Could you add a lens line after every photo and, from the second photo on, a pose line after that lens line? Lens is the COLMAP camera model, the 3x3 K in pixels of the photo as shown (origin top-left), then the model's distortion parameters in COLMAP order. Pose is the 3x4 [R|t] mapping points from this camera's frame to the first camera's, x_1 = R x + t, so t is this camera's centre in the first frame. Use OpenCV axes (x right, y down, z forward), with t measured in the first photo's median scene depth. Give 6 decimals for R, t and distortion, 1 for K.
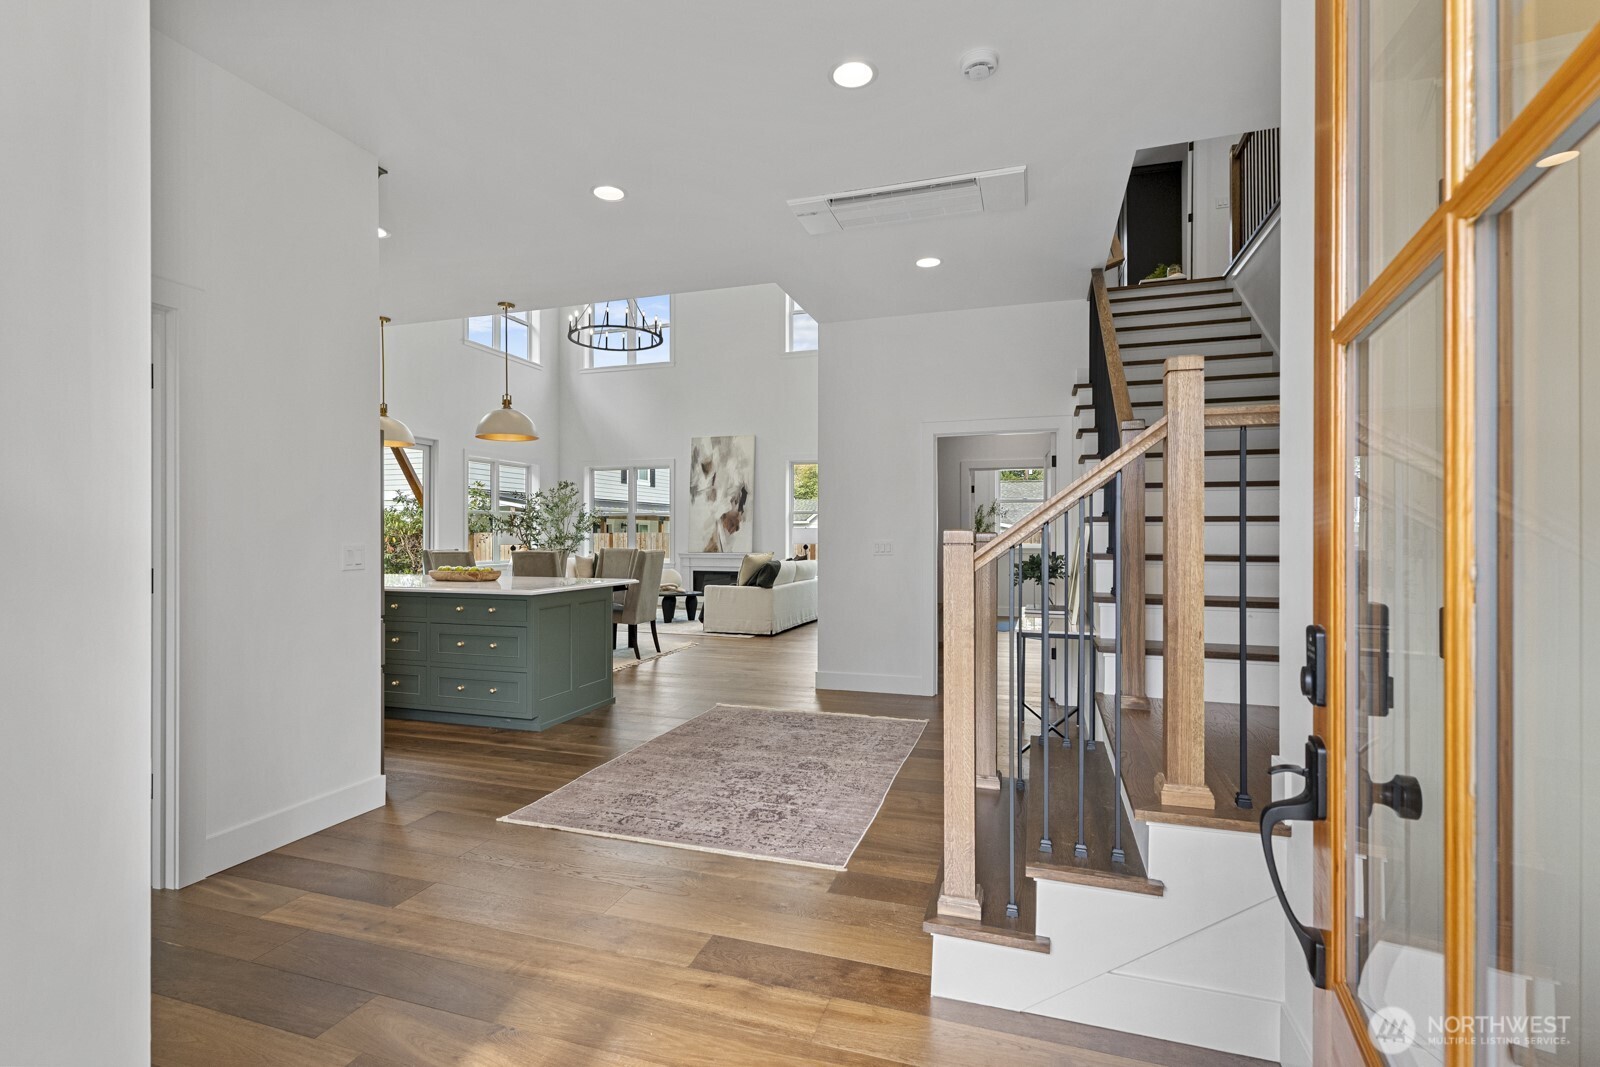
lens RADIAL K [[745.4, 0, 802.8], [0, 745.4, 530.1], [0, 0, 1]] dist [0.006101, -0.000469]
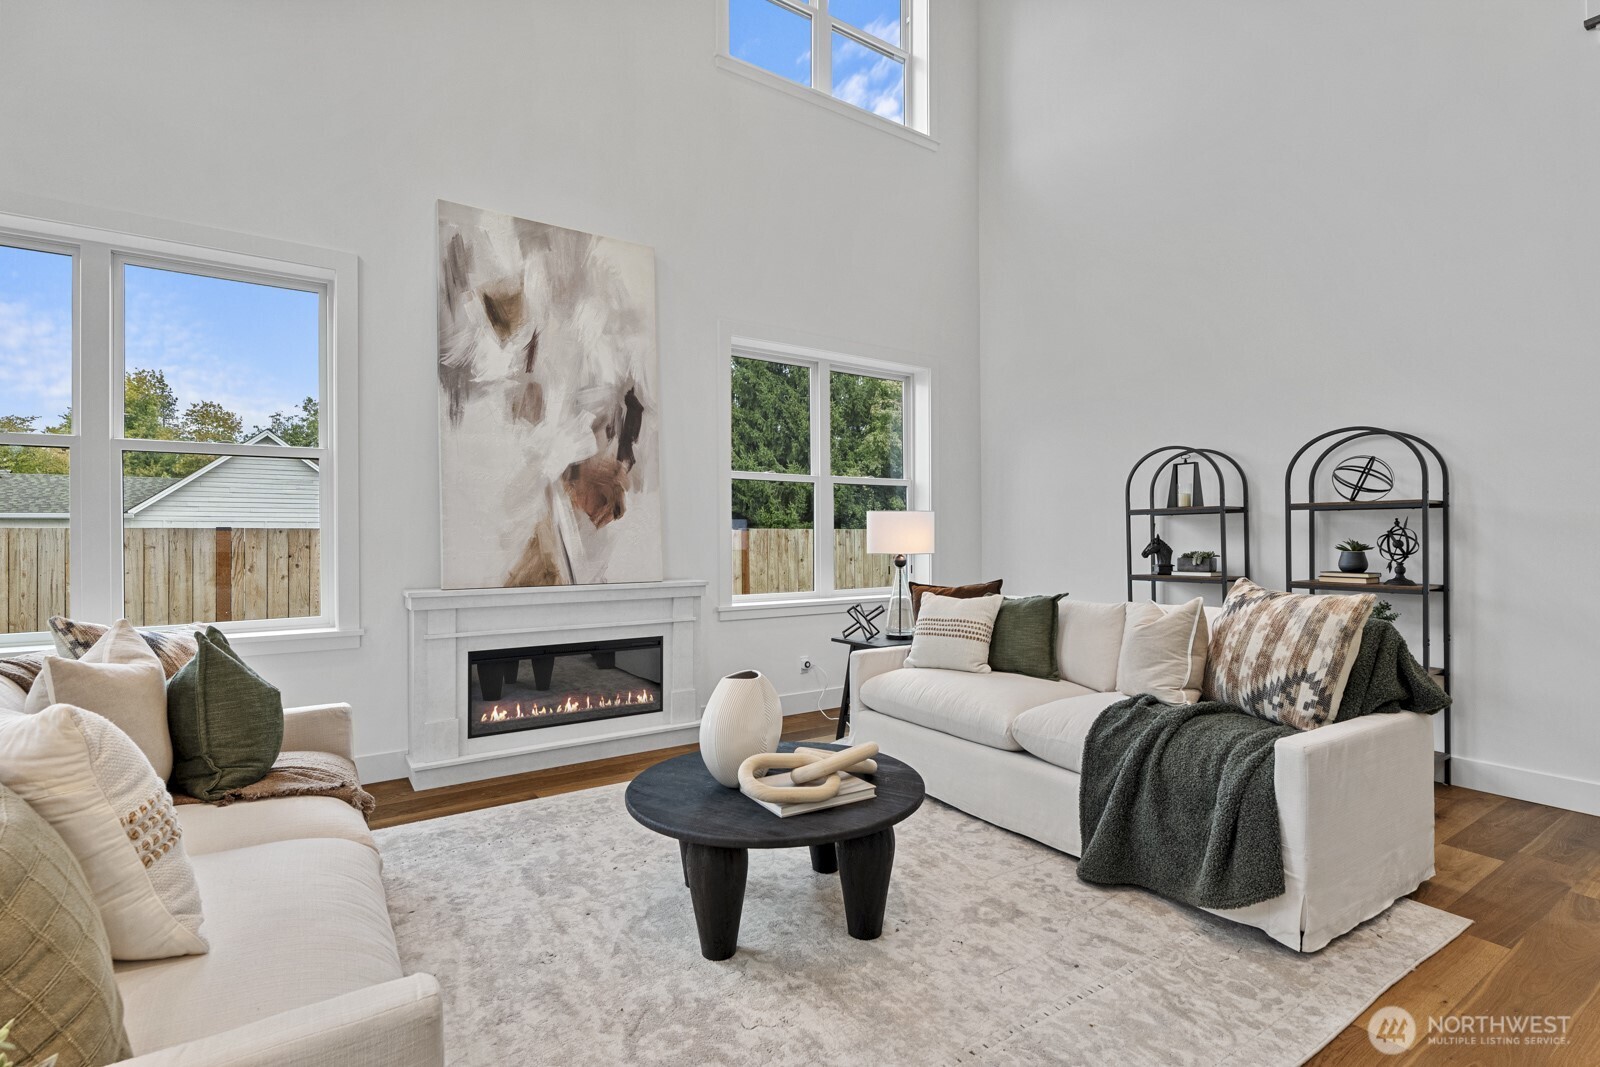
lens RADIAL K [[745.4, 0, 790.0], [0, 745.4, 533.9], [0, 0, 1]] dist [0.006101, -0.000469]
pose [[0.626968, 0.006546, 0.779018, -0.297343], [0.002814, 0.999939, -0.010667, 0.011840], [-0.779040, 0.008880, 0.626911, 0.723141]]
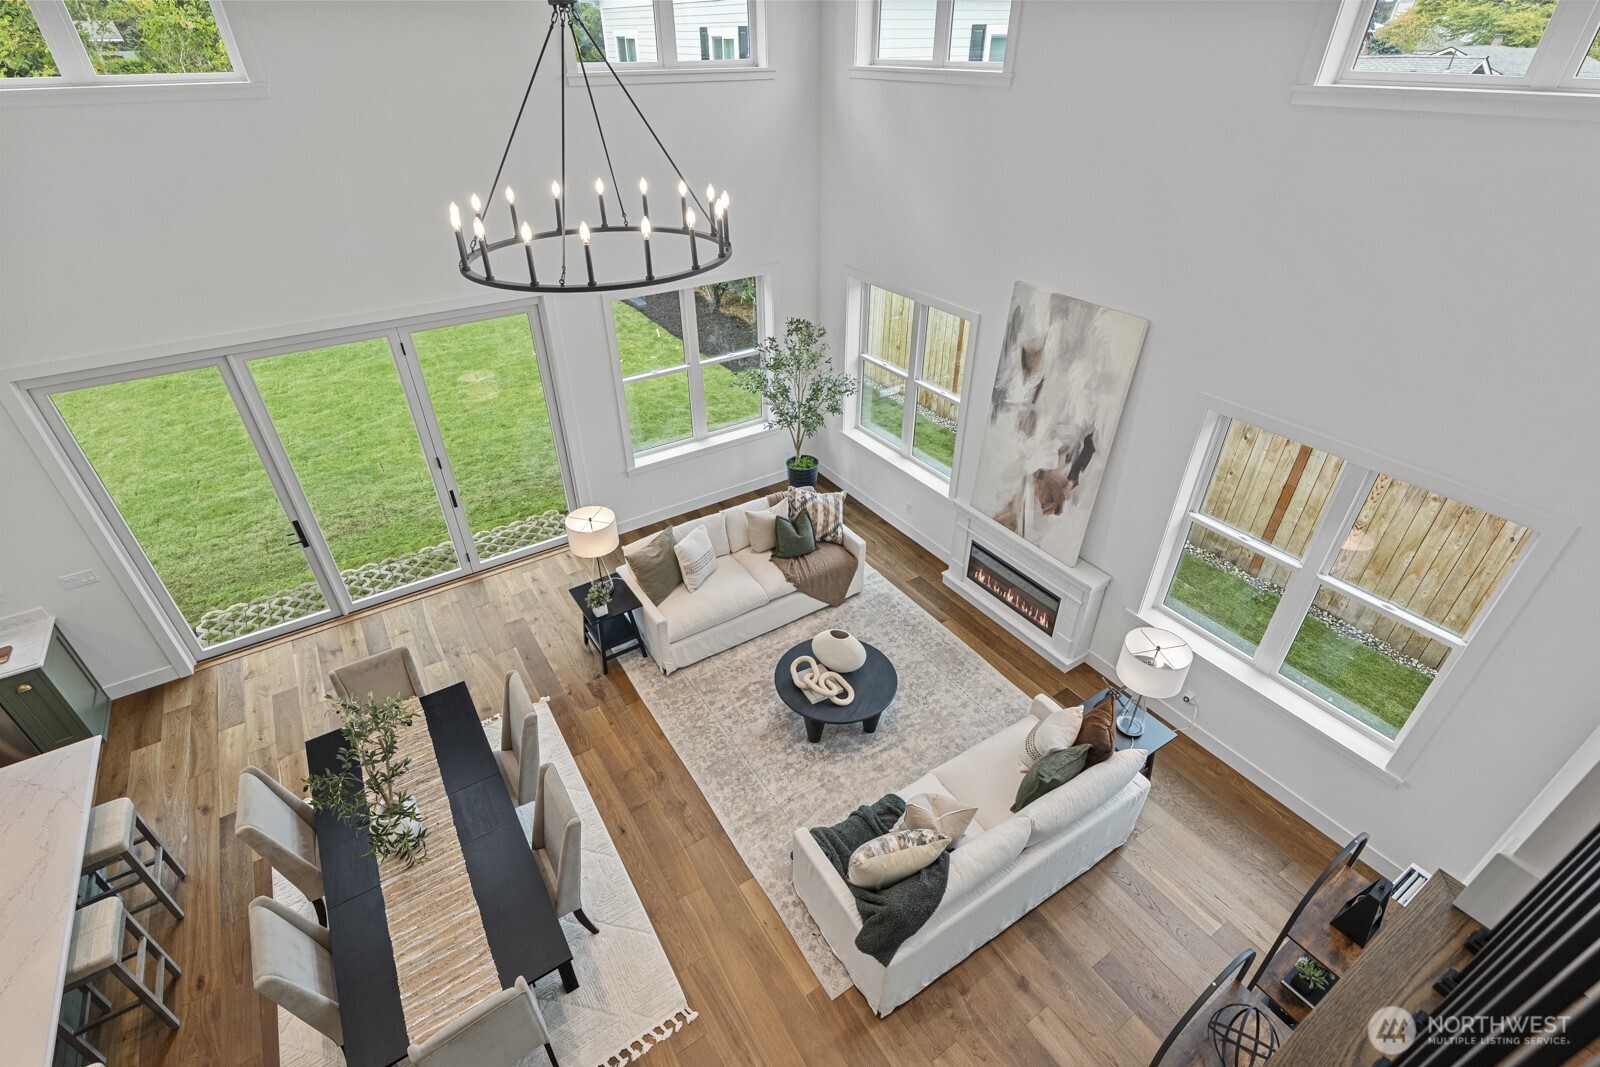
lens RADIAL K [[745.4, 0, 799.6], [0, 745.4, 536.7], [0, 0, 1]] dist [0.006101, -0.000469]
pose [[0.777924, 0.350799, -0.521320, 0.037787], [0.003717, 0.827070, 0.562087, -0.254705], [0.628348, -0.439198, 0.642094, 0.576328]]
